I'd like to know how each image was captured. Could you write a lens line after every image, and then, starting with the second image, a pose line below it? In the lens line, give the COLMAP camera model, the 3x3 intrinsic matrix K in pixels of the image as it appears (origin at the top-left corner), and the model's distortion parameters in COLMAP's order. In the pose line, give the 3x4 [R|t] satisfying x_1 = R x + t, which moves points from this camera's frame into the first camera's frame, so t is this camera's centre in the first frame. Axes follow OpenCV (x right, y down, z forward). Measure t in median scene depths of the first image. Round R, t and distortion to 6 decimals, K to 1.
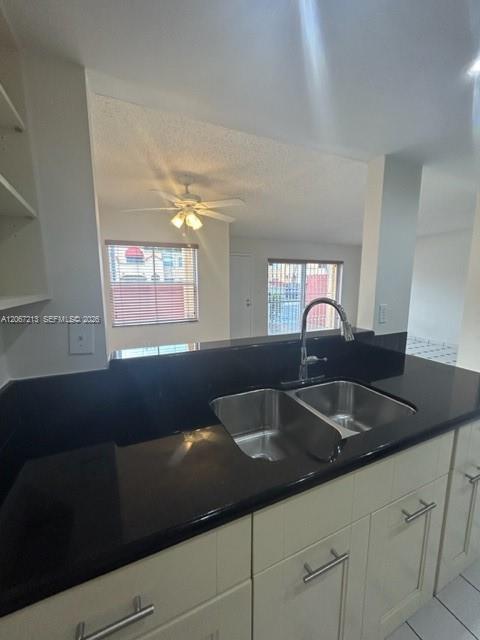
lens RADIAL K [[260.2, 0, 240.0], [0, 260.2, 320.0], [0, 0, 1]] dist [0.000538, 0.000020]
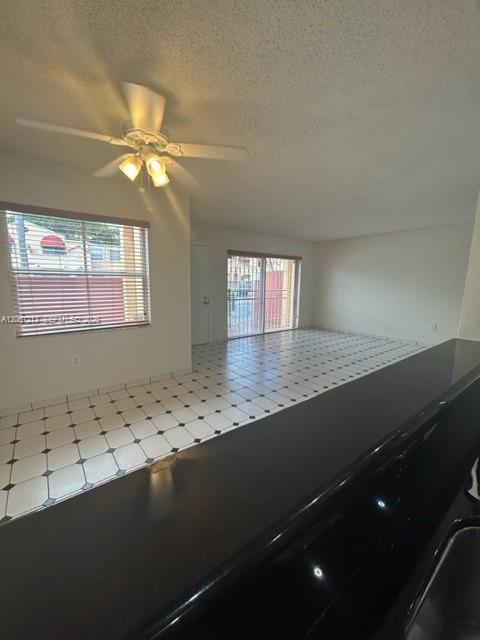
lens RADIAL K [[260.2, 0, 240.0], [0, 260.2, 320.0], [0, 0, 1]] dist [0.000538, 0.000020]
pose [[0.972931, -0.015332, 0.230587, -0.054834], [0.013586, 0.999866, 0.009157, -0.008555], [-0.230697, -0.005777, 0.973009, 0.137638]]
